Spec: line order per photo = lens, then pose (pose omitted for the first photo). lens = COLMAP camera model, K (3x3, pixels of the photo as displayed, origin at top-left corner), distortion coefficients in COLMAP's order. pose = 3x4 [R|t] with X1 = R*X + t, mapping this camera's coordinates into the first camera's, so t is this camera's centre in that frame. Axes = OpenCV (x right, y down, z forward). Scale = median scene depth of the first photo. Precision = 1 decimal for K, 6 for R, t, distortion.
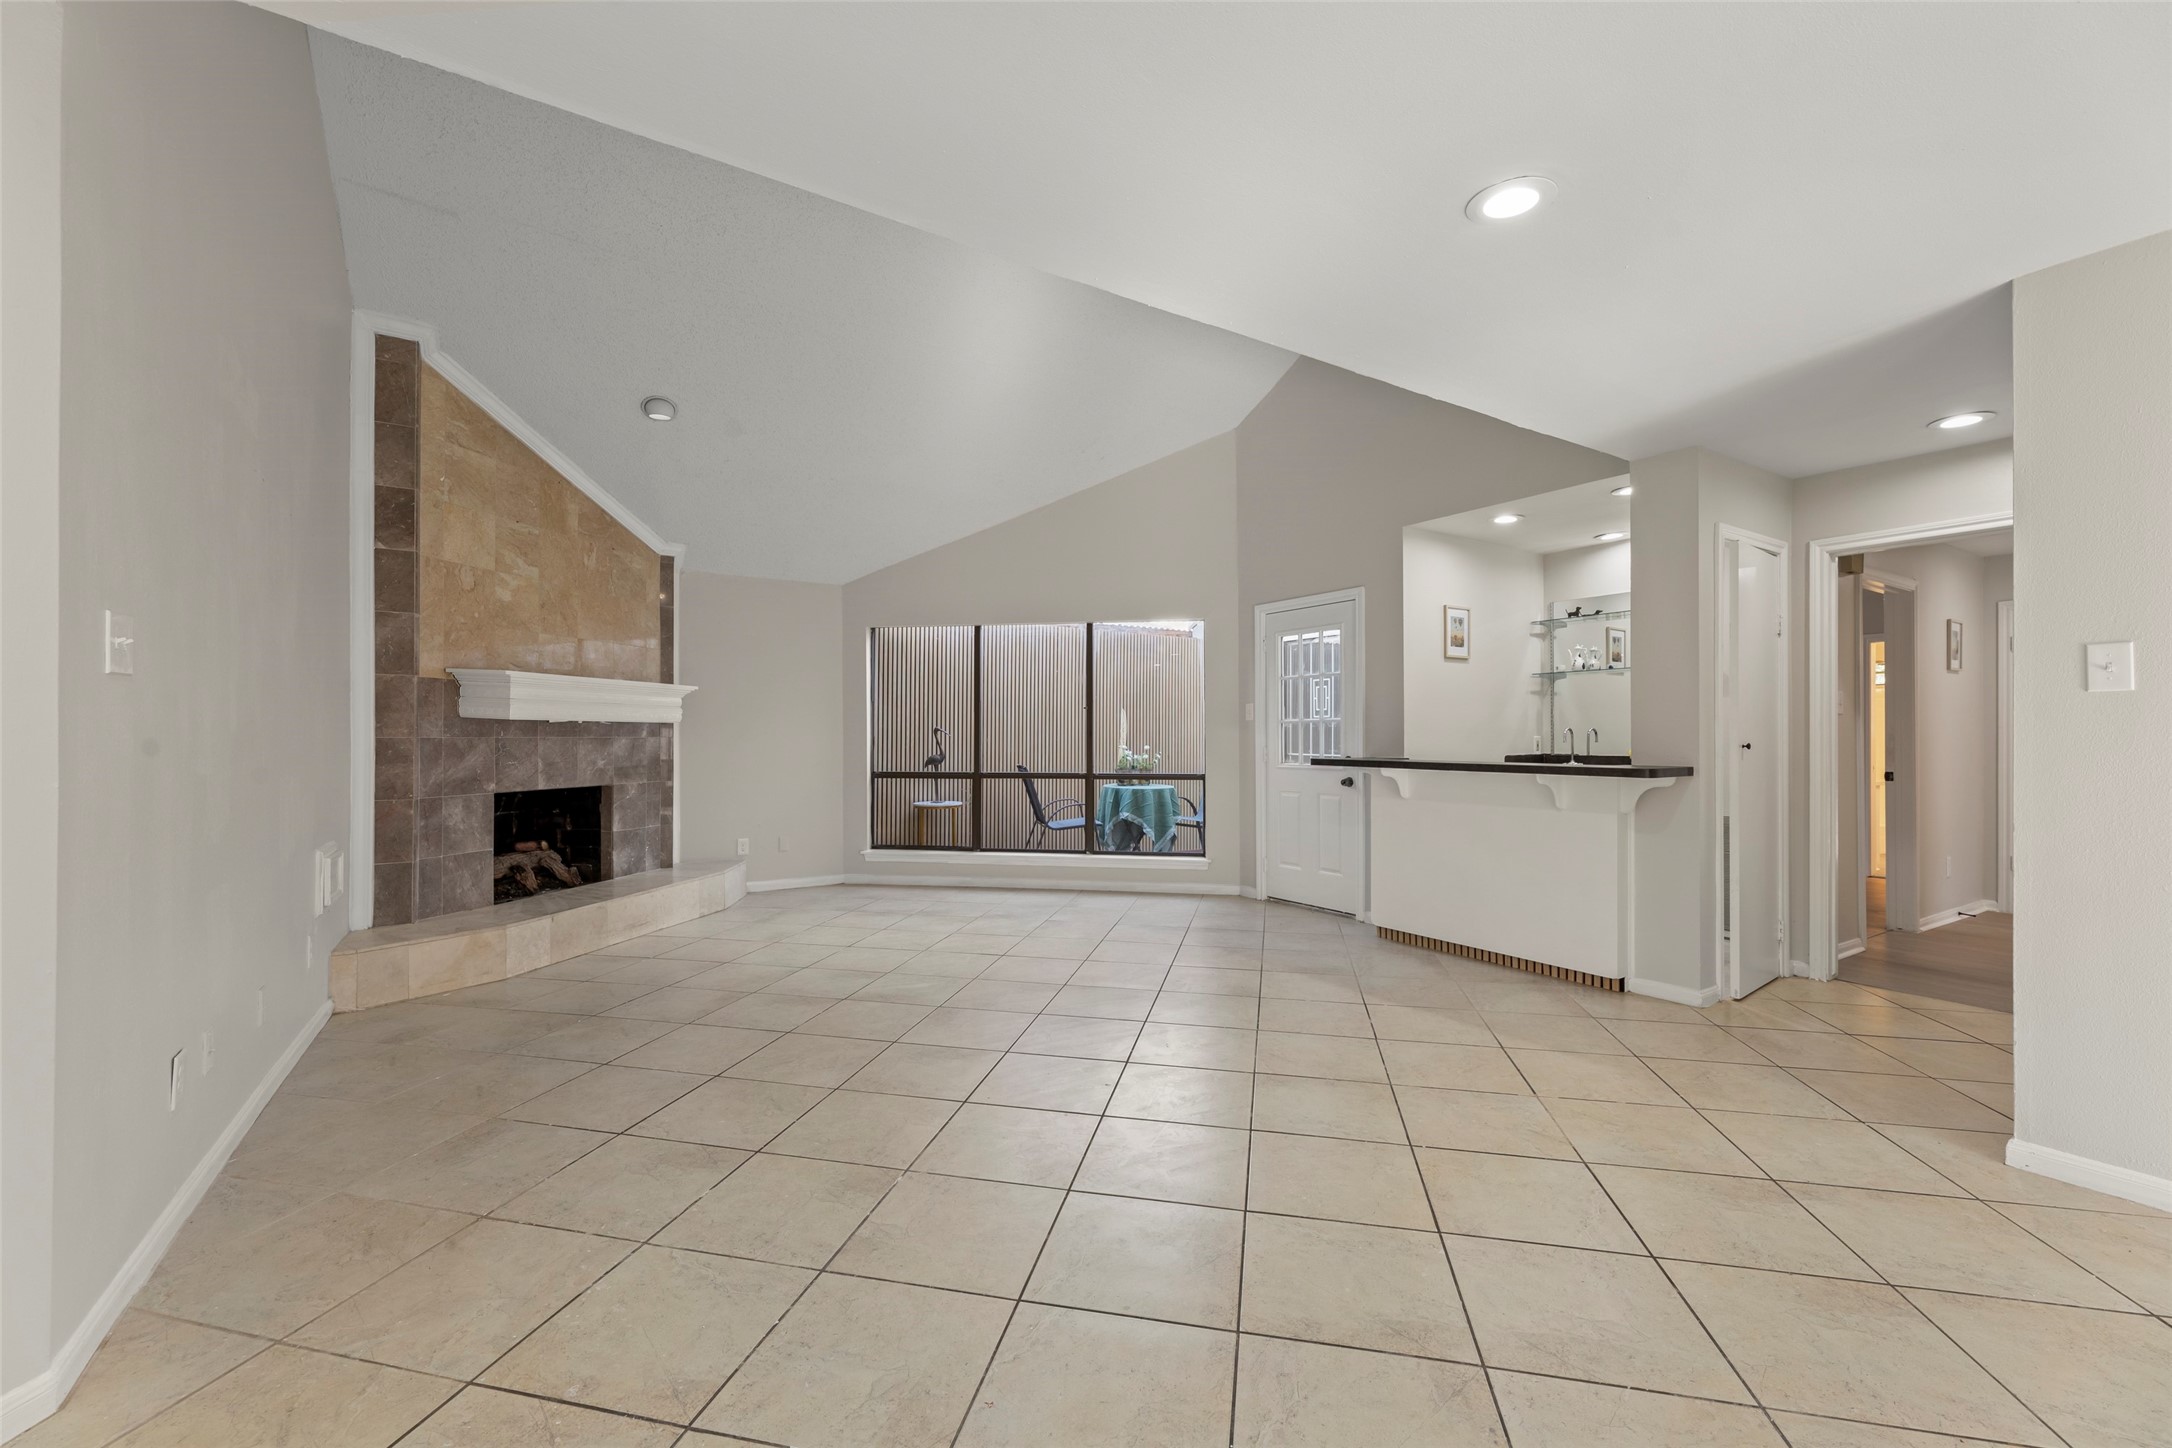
lens RADIAL K [[896.7, 0, 1083.9], [0, 896.7, 728.0], [0, 0, 1]] dist [-0.002401, -0.000133]
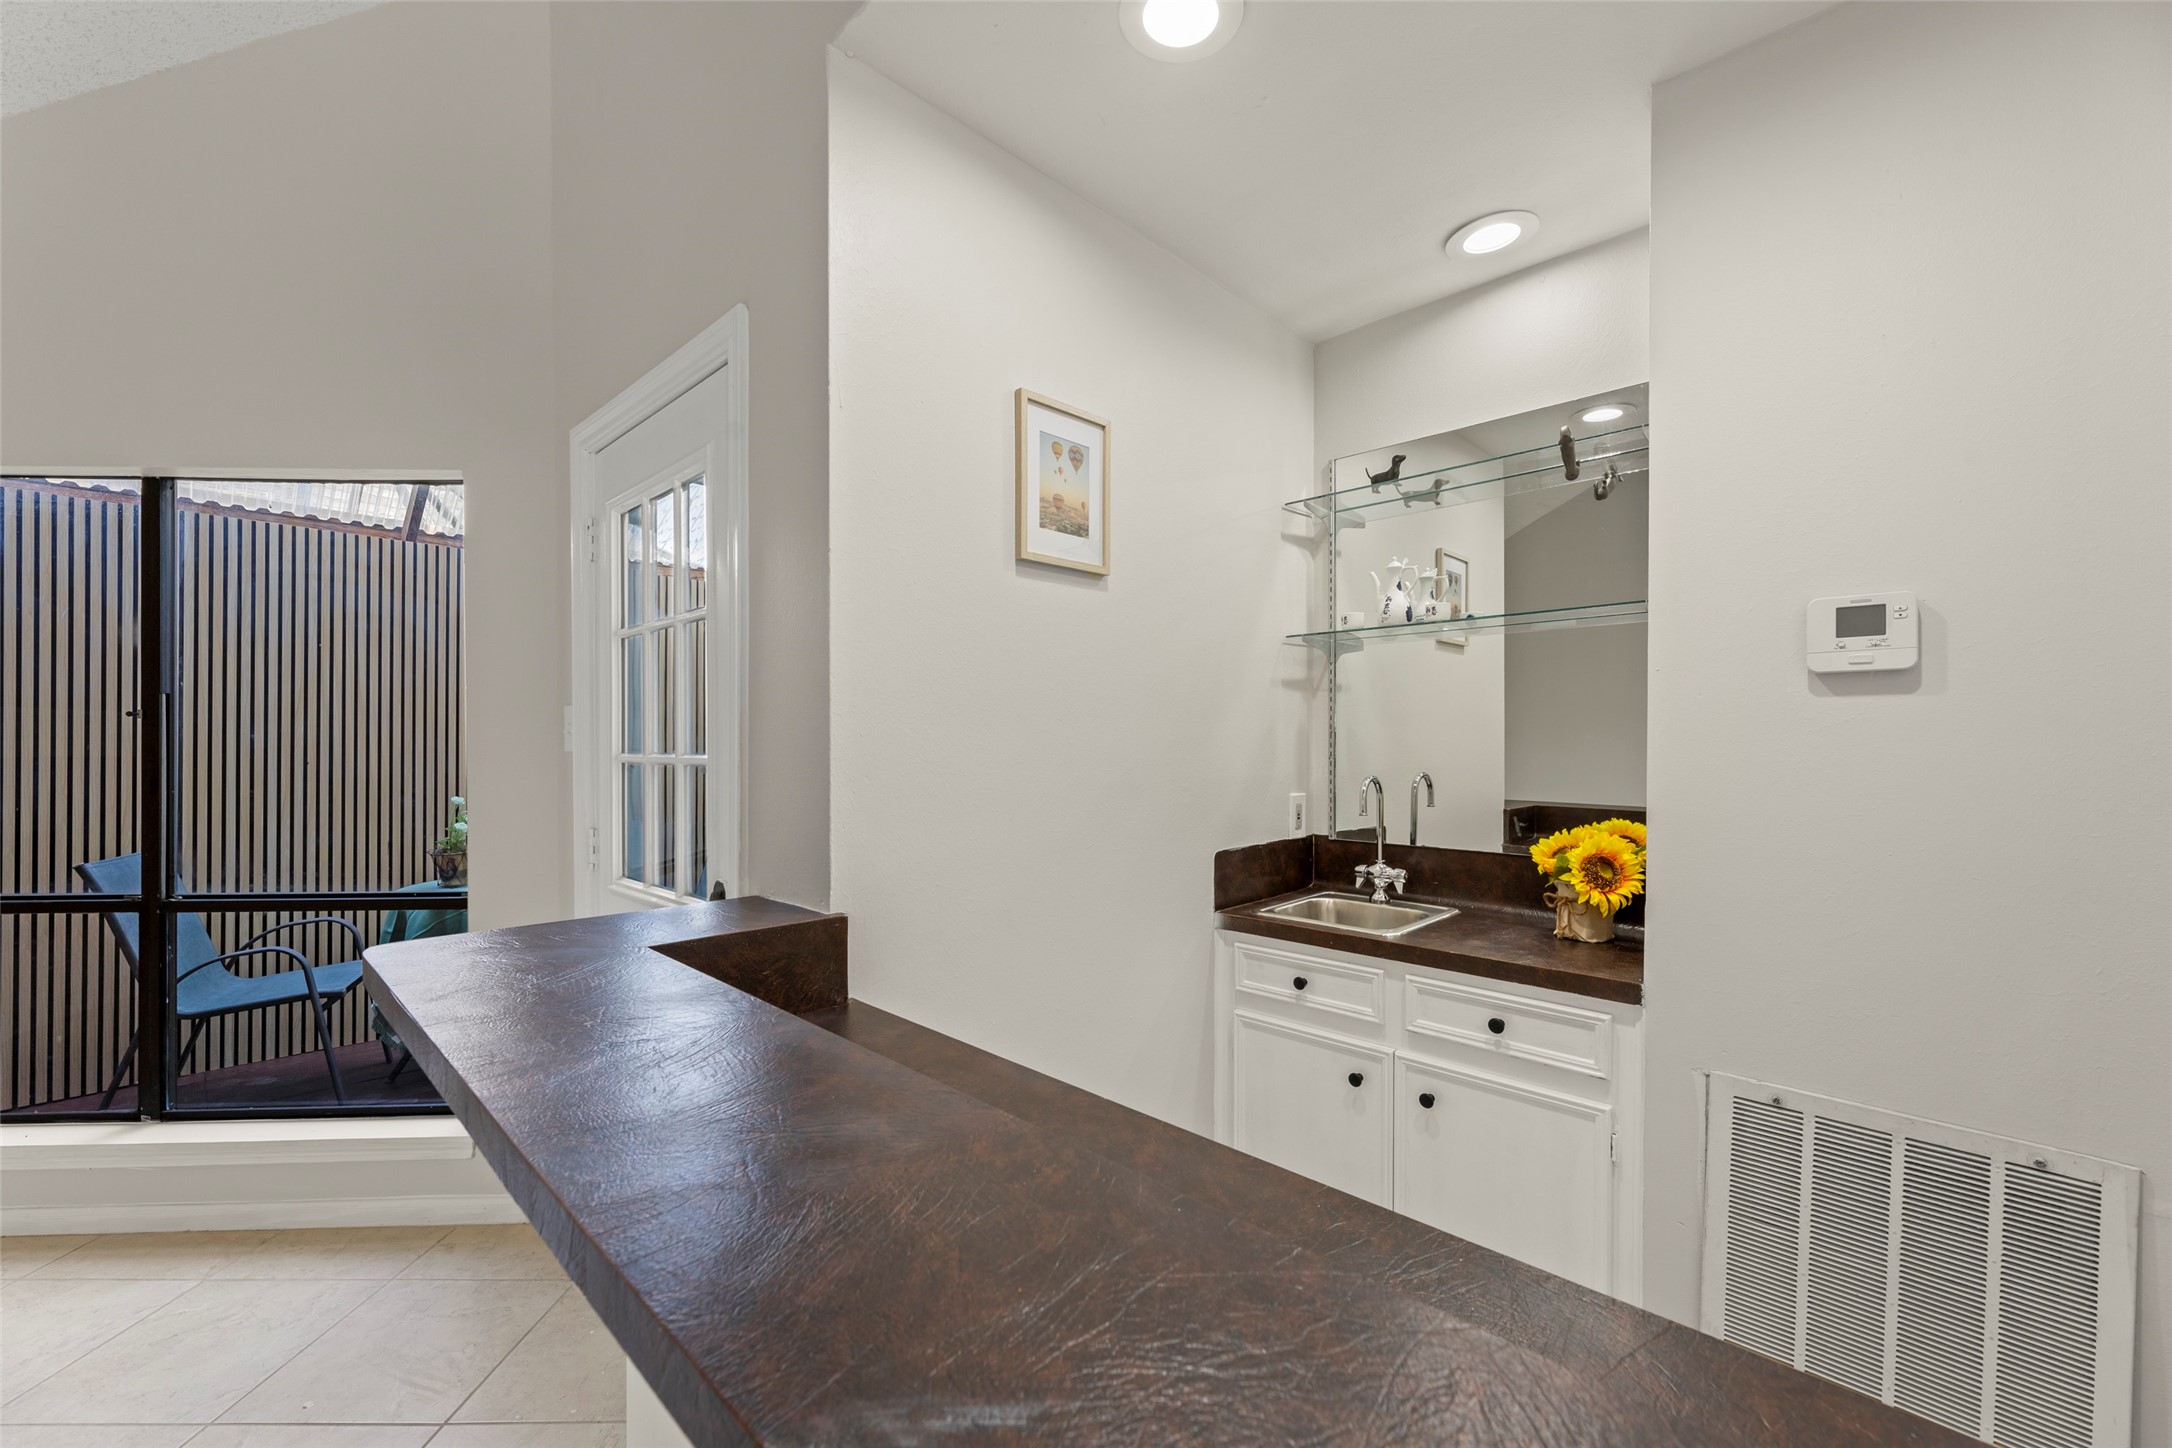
lens RADIAL K [[896.7, 0, 1099.4], [0, 896.7, 745.6], [0, 0, 1]] dist [-0.002401, -0.000133]
pose [[0.973479, -0.001249, 0.228773, 0.355502], [-0.001289, 0.999939, 0.010944, -0.017561], [-0.228773, -0.010949, 0.973418, 0.683212]]
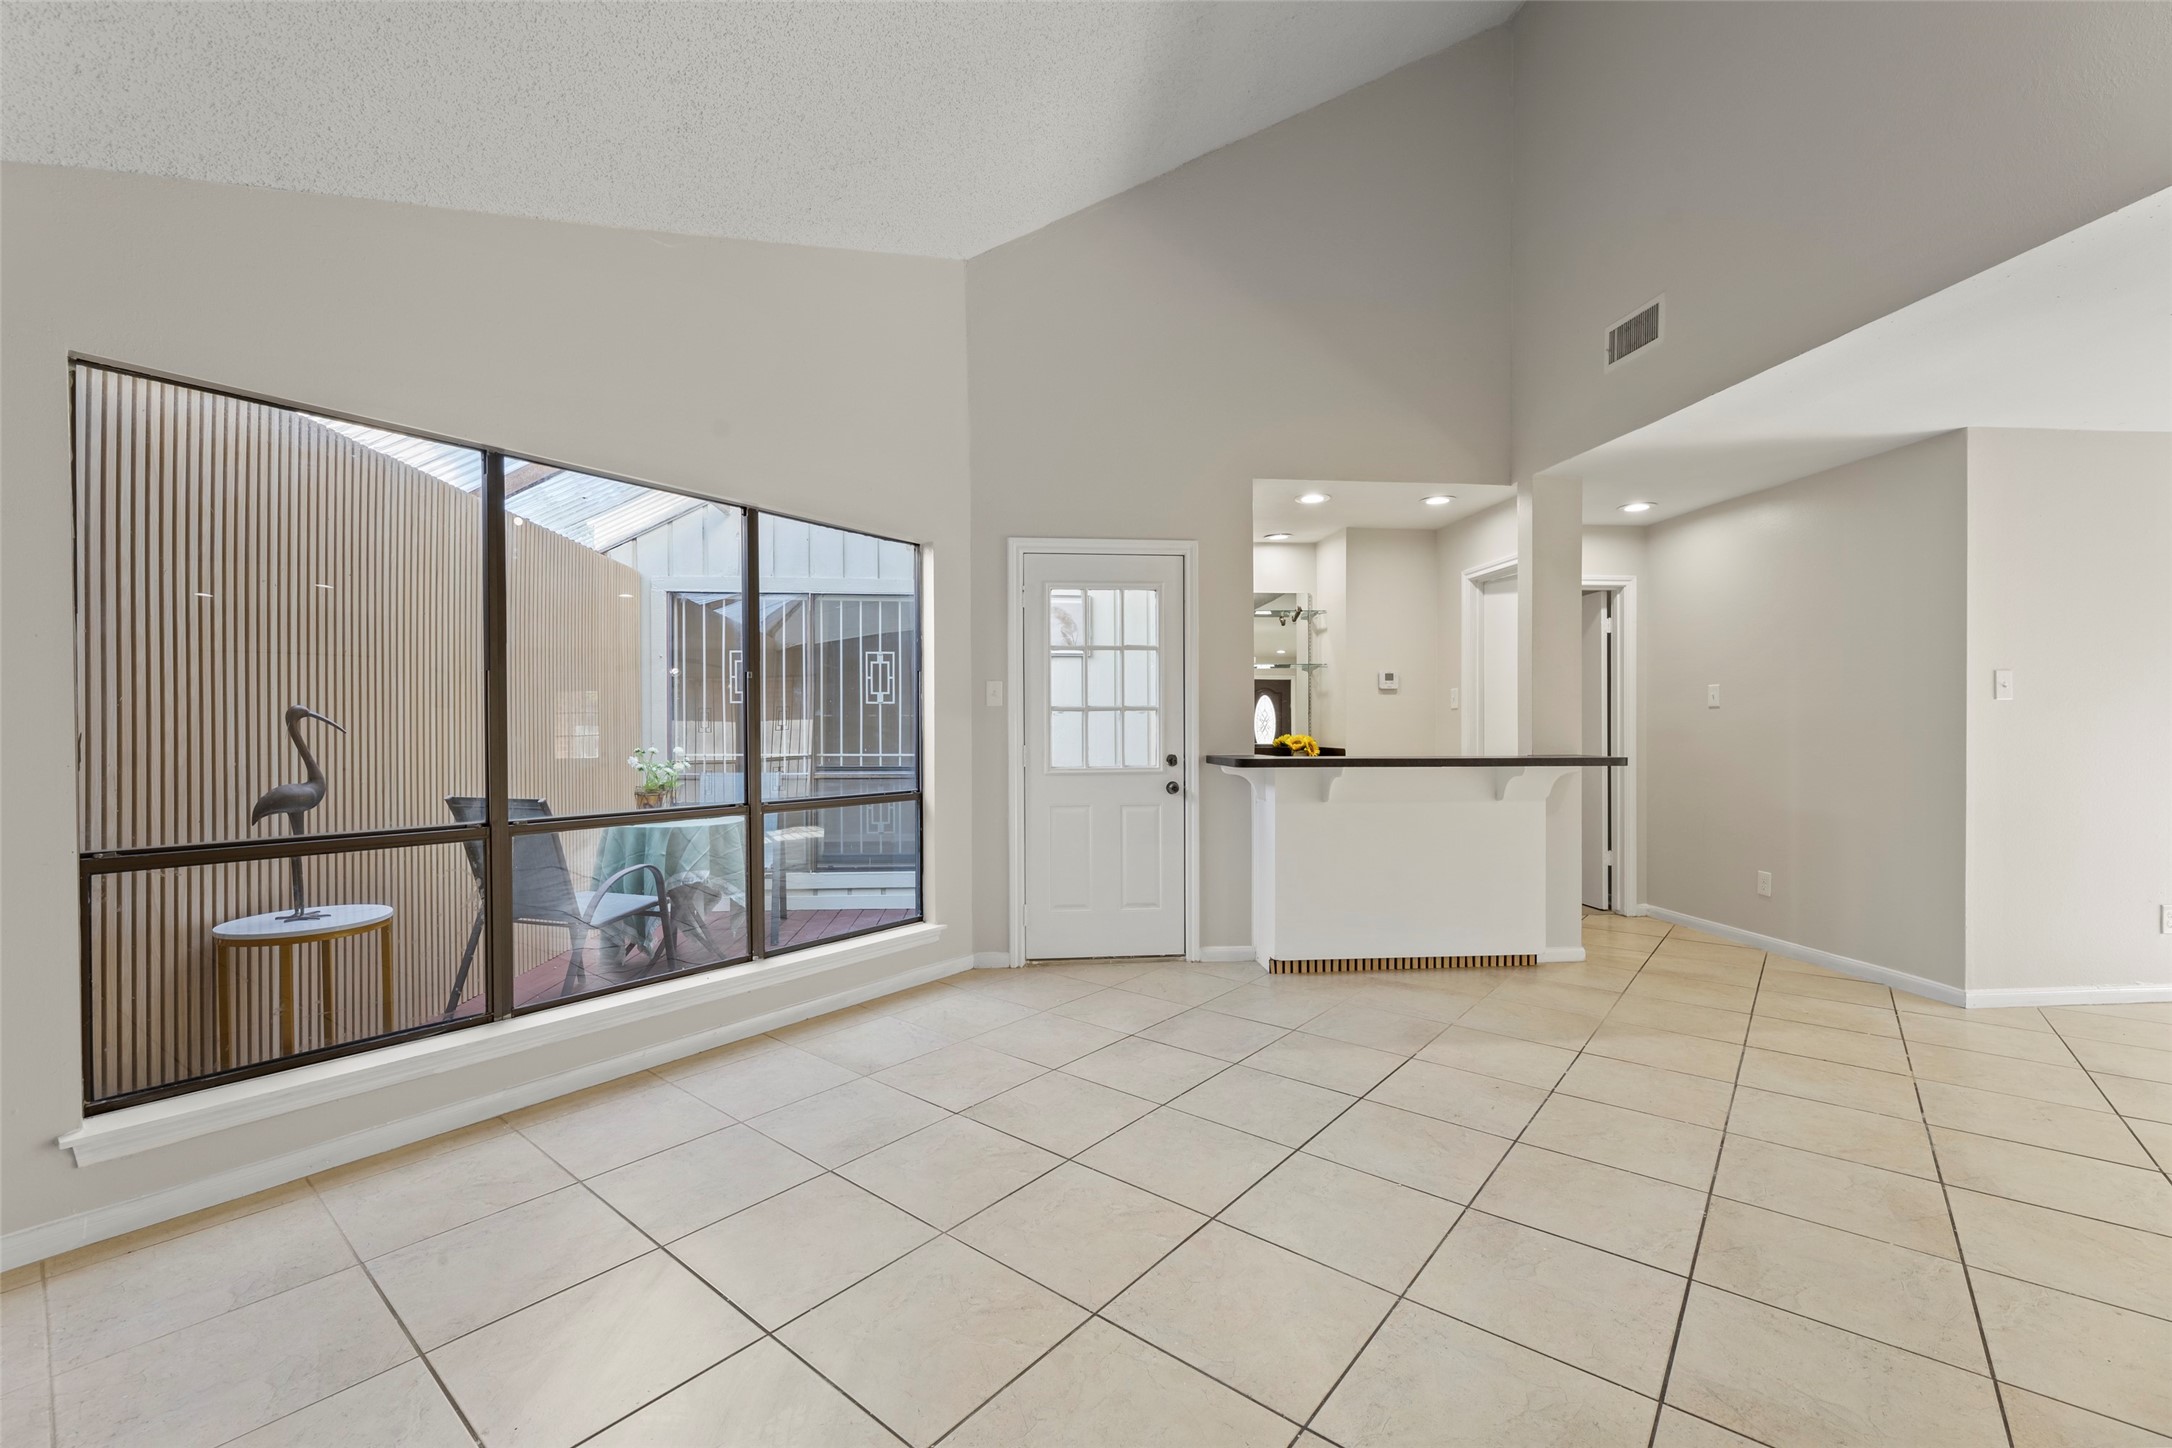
lens RADIAL K [[896.7, 0, 1077.5], [0, 896.7, 733.6], [0, 0, 1]] dist [-0.002401, -0.000133]
pose [[0.452072, -0.007673, 0.891948, -0.442857], [-0.005376, 0.999921, 0.011327, 0.004705], [-0.891965, -0.009916, 0.451995, 0.729875]]
